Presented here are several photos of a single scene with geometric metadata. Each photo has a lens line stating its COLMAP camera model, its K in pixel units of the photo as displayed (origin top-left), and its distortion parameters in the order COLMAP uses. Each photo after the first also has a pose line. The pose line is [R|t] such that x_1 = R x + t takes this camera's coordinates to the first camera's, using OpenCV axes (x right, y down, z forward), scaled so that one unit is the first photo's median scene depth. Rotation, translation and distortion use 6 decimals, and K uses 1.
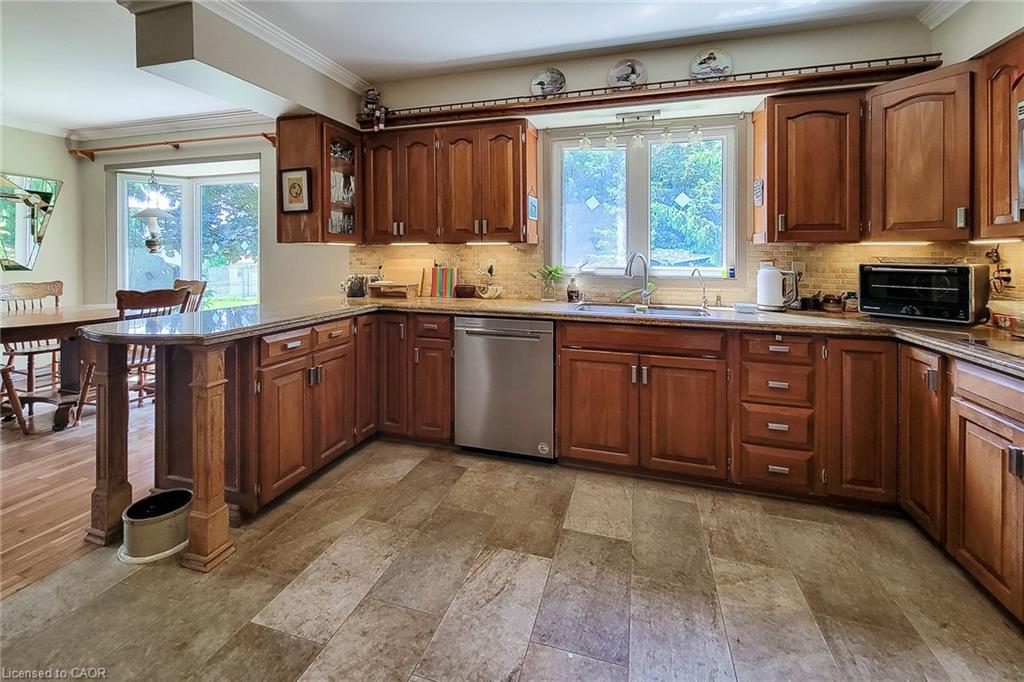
lens RADIAL K [[442.2, 0, 507.5], [0, 442.2, 256.6], [0, 0, 1]] dist [0.000798, -0.000324]
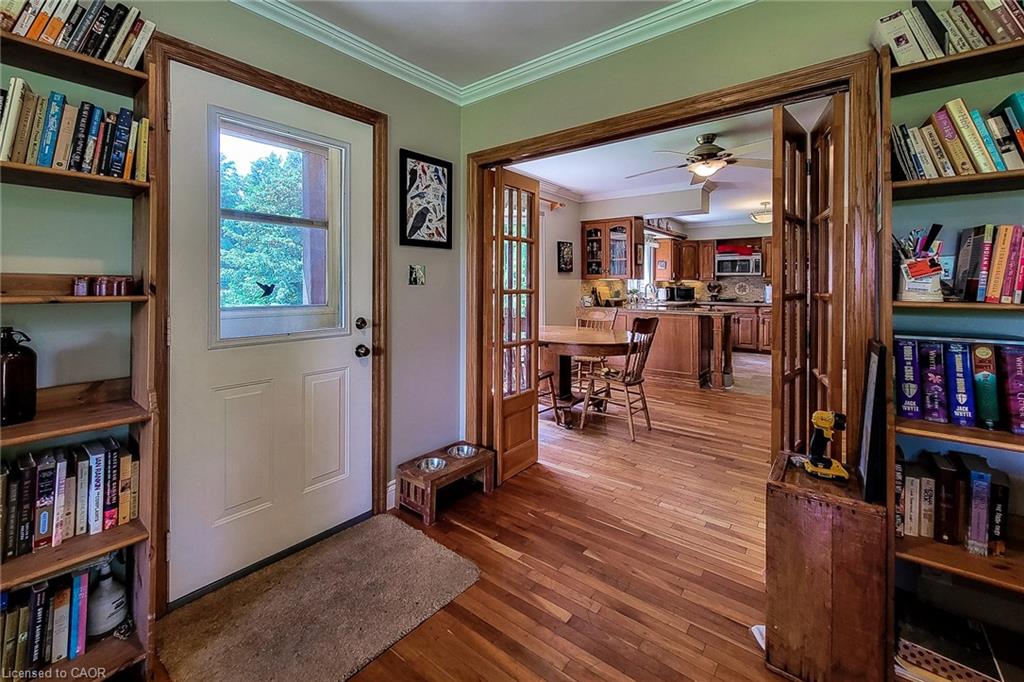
lens RADIAL K [[426.4, 0, 506.1], [0, 426.4, 284.7], [0, 0, 1]] dist [0.002793, 0.000190]
pose [[0.367201, -0.003289, 0.930136, -2.896798], [0.003561, 0.999991, 0.002130, -0.013177], [-0.930135, 0.002530, 0.367210, 0.961385]]
